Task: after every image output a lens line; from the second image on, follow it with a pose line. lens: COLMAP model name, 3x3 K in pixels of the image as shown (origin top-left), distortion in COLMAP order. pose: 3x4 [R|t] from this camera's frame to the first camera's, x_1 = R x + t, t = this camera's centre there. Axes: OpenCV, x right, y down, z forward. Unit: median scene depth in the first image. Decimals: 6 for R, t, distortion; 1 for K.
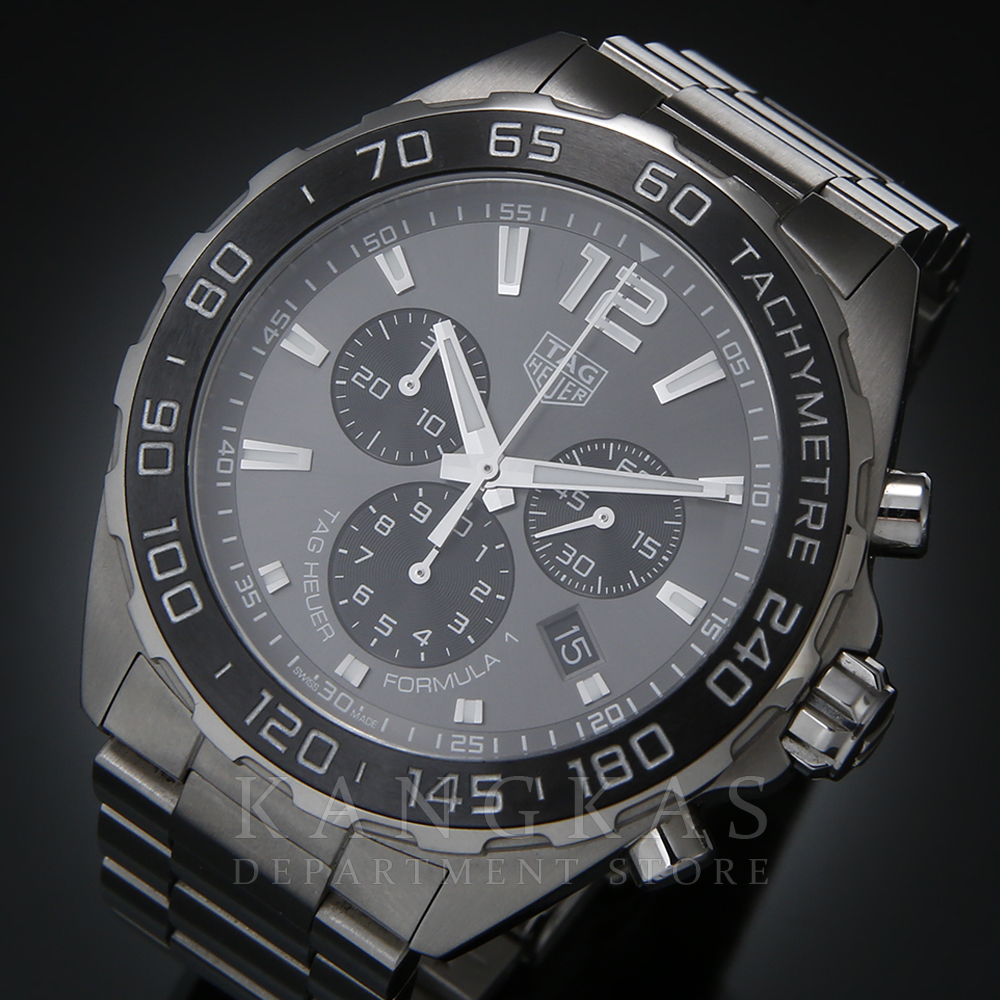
lens RADIAL K [[4606.2, 0, 500.0], [0, 4606.2, 500.0], [0, 0, 1]] dist [0.008203, -1.015141]
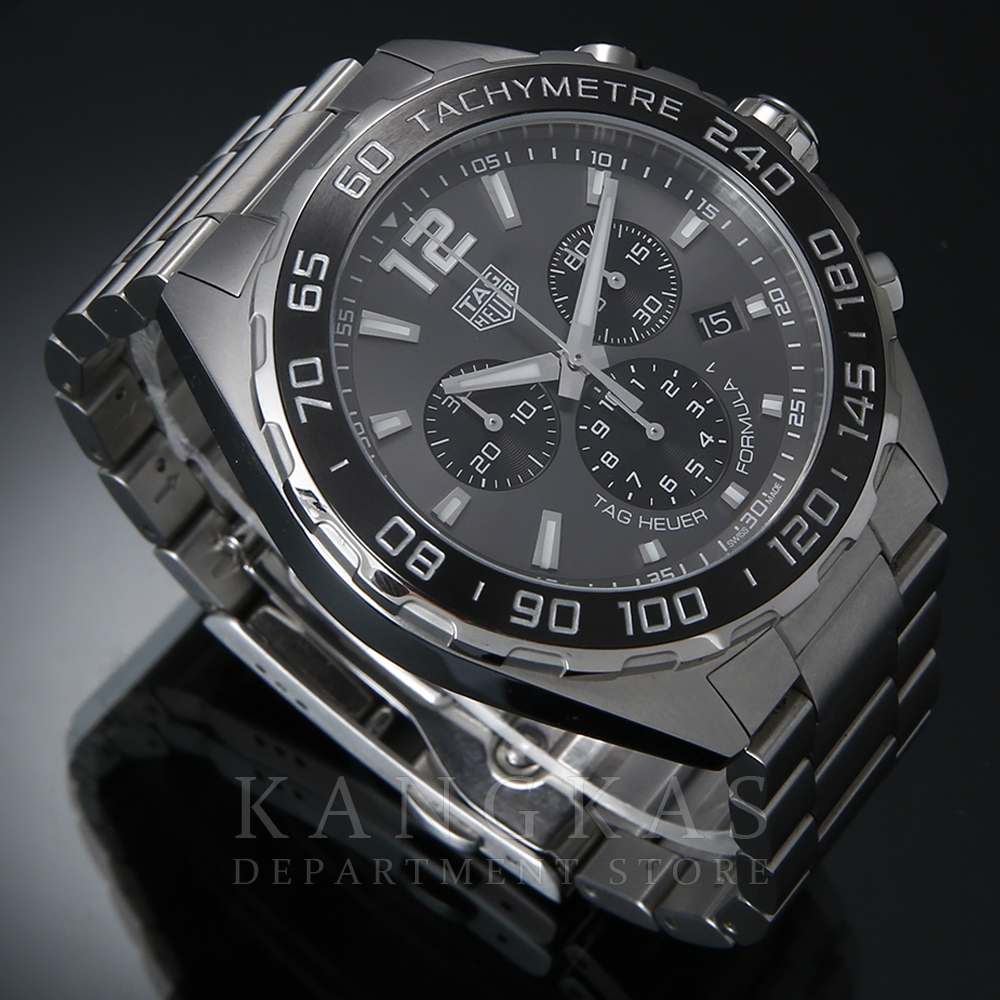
lens RADIAL K [[4606.2, 0, 500.0], [0, 4606.2, 500.0], [0, 0, 1]] dist [0.008203, -1.015141]
pose [[0.022543, -0.898269, 0.438867, -0.544711], [0.931930, 0.177804, 0.316057, -0.385625], [-0.361937, 0.401868, 0.841132, 0.042325]]
